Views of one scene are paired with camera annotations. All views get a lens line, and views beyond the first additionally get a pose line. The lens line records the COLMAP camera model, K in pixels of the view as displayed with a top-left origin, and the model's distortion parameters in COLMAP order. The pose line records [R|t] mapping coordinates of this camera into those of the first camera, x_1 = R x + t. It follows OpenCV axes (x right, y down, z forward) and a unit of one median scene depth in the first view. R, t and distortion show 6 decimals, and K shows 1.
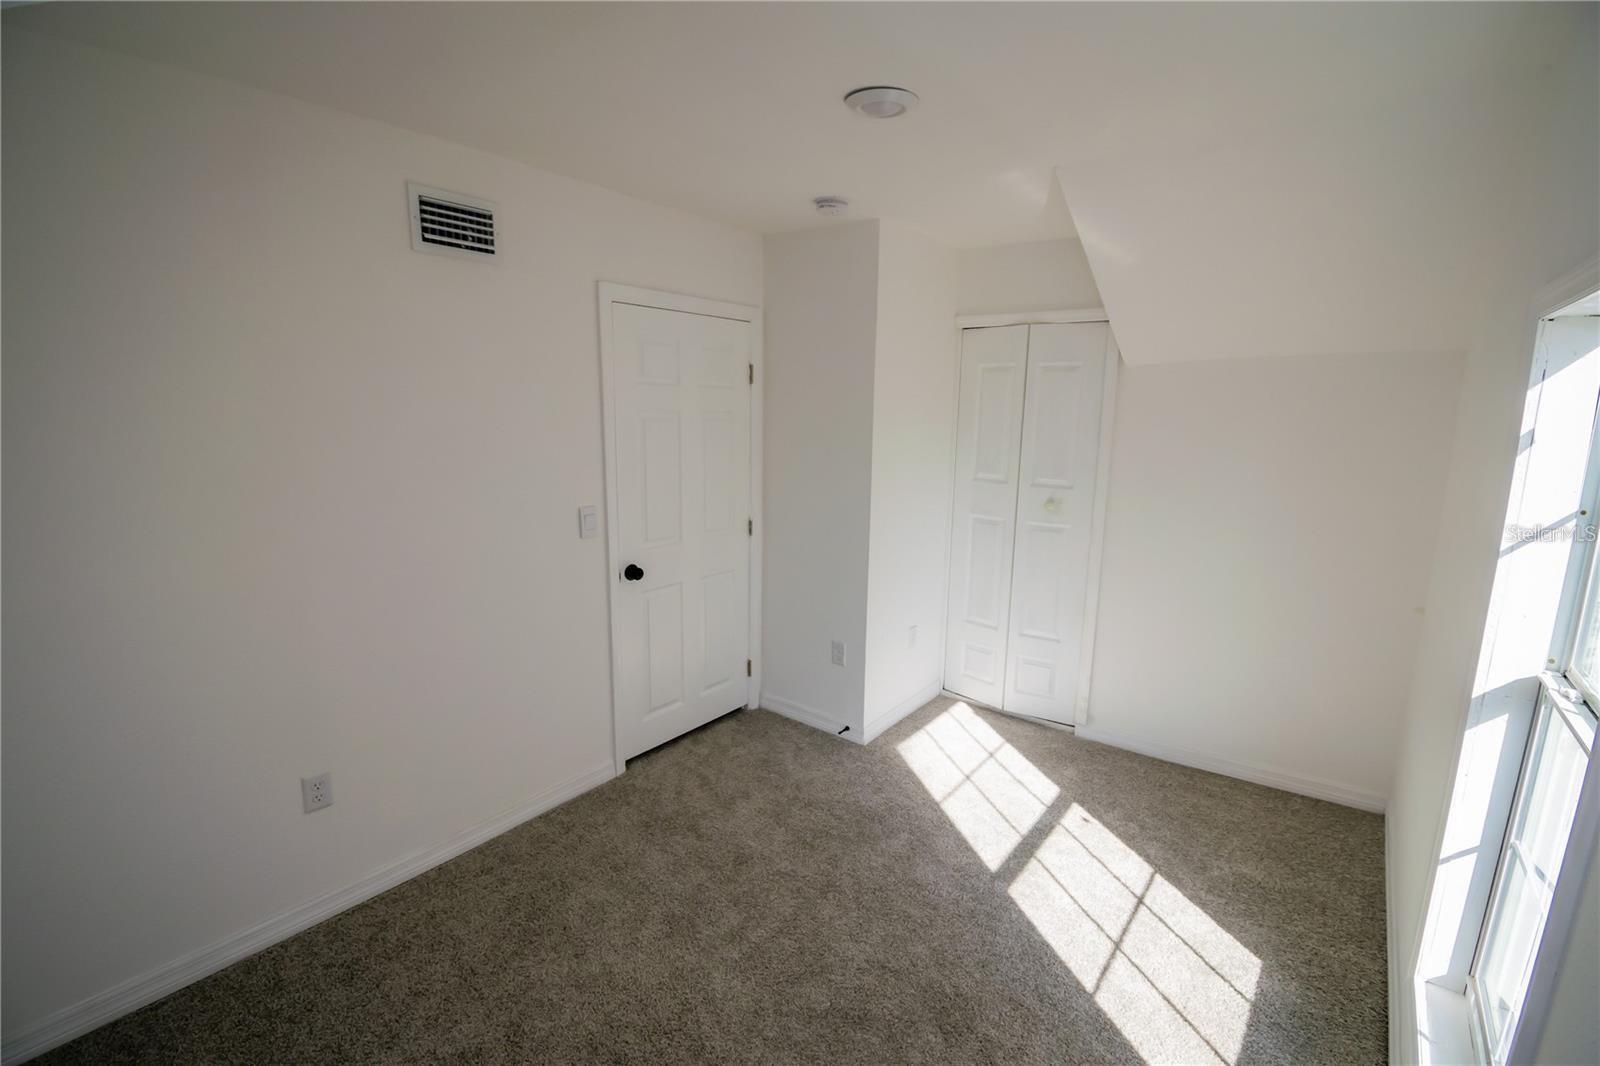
lens RADIAL K [[721.1, 0, 808.8], [0, 721.1, 535.5], [0, 0, 1]] dist [-0.000369, -0.000029]
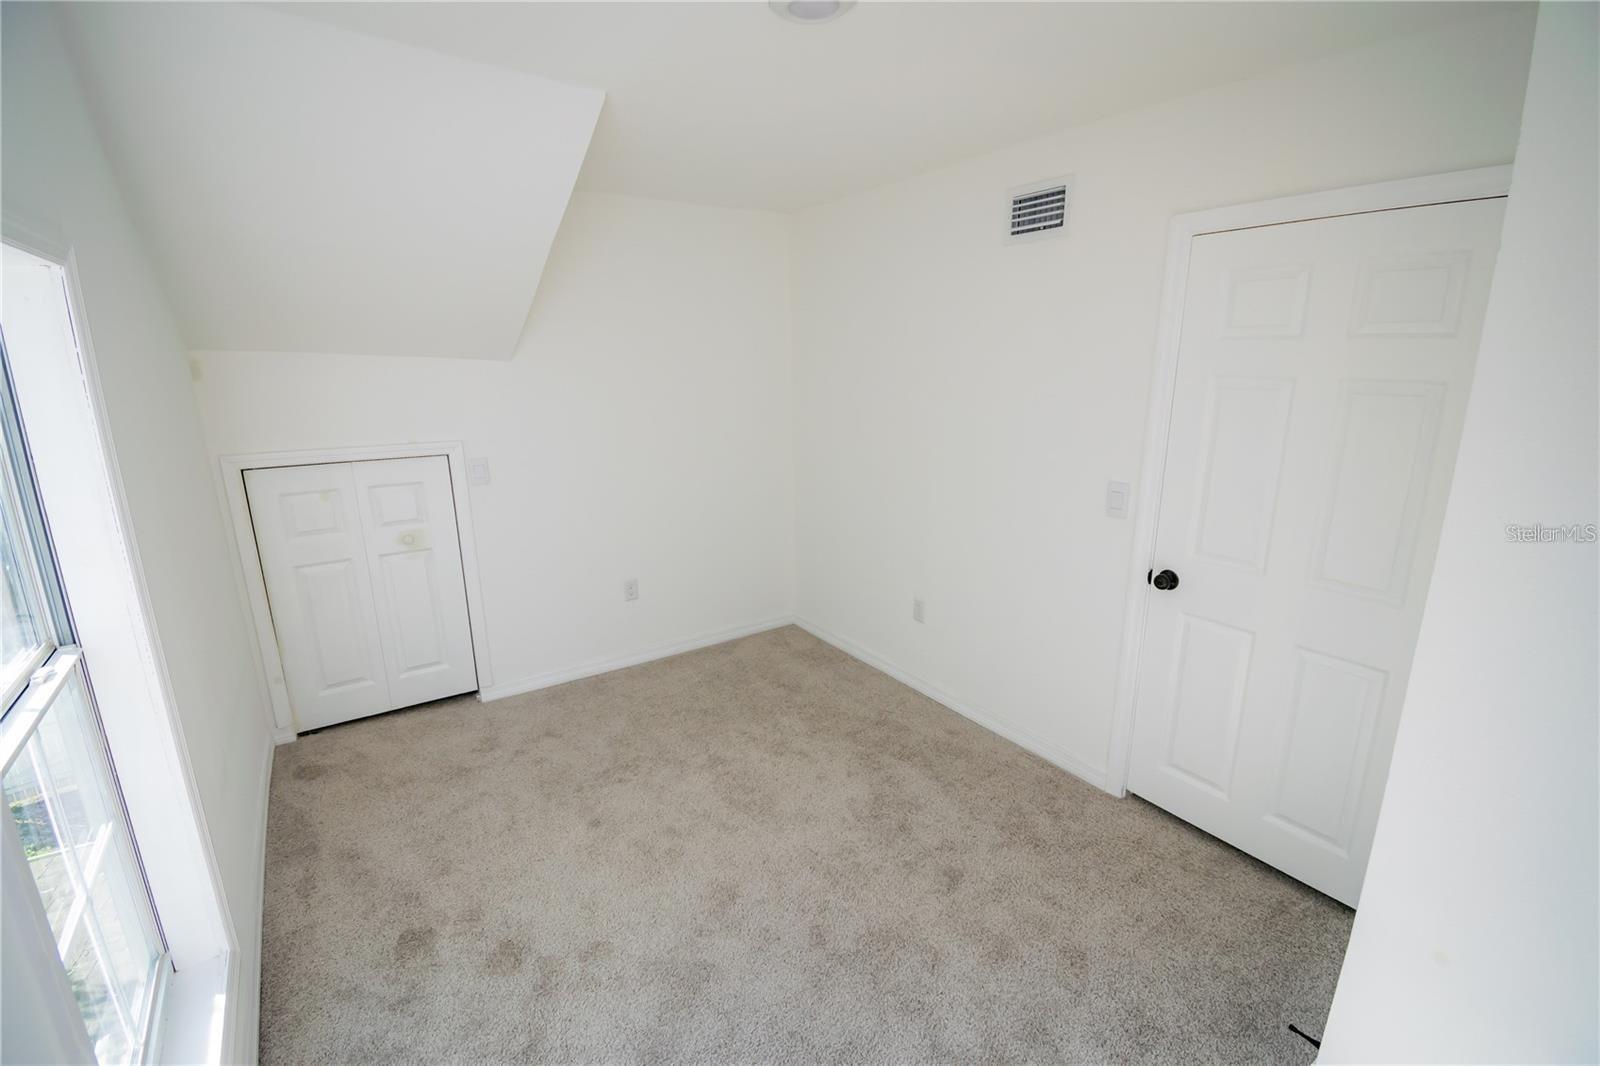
lens RADIAL K [[721.1, 0, 808.8], [0, 721.1, 535.5], [0, 0, 1]] dist [-0.000369, -0.000029]
pose [[-0.294588, 0.215864, -0.930925, 0.794204], [-0.189977, 0.941481, 0.278429, -0.186533], [0.936550, 0.258876, -0.236340, 1.037775]]
